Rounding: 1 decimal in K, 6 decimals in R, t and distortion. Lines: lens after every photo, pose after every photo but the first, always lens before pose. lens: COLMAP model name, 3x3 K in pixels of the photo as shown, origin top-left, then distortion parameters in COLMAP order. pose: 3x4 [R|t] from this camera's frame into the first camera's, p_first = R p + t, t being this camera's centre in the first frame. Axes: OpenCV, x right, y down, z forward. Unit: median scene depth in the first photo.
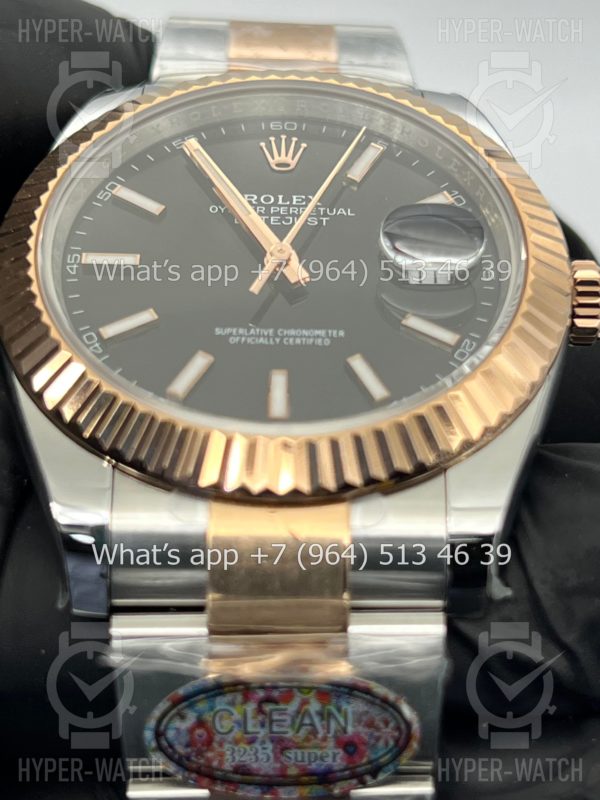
lens RADIAL K [[1888.4, 0, 297.2], [0, 1888.4, 401.2], [0, 0, 1]] dist [0.129804, 0.000000]
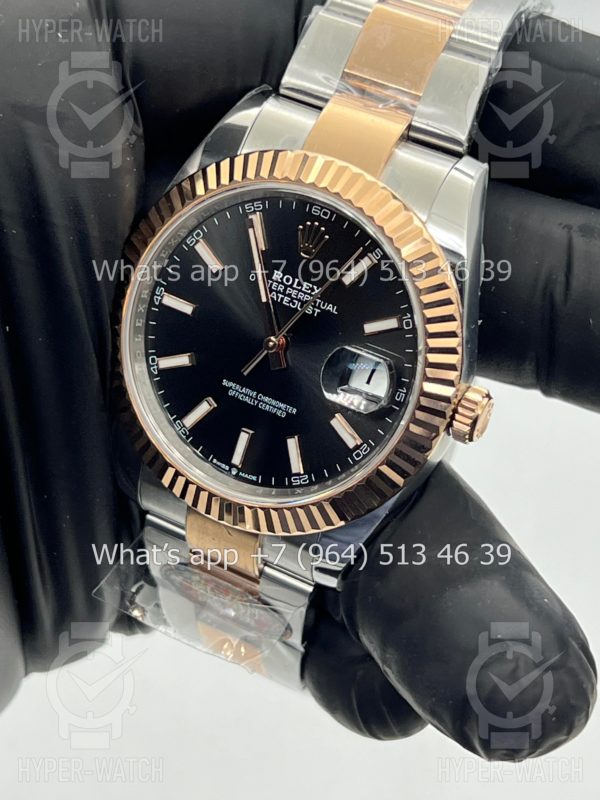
lens RADIAL K [[1888.4, 0, 297.3], [0, 1888.4, 404.0], [0, 0, 1]] dist [0.129804, 0.000000]
pose [[0.874050, 0.356256, -0.330331, 0.534274], [-0.000907, 0.681118, 0.732173, -1.171801], [0.485836, -0.639656, 0.595654, 0.088690]]
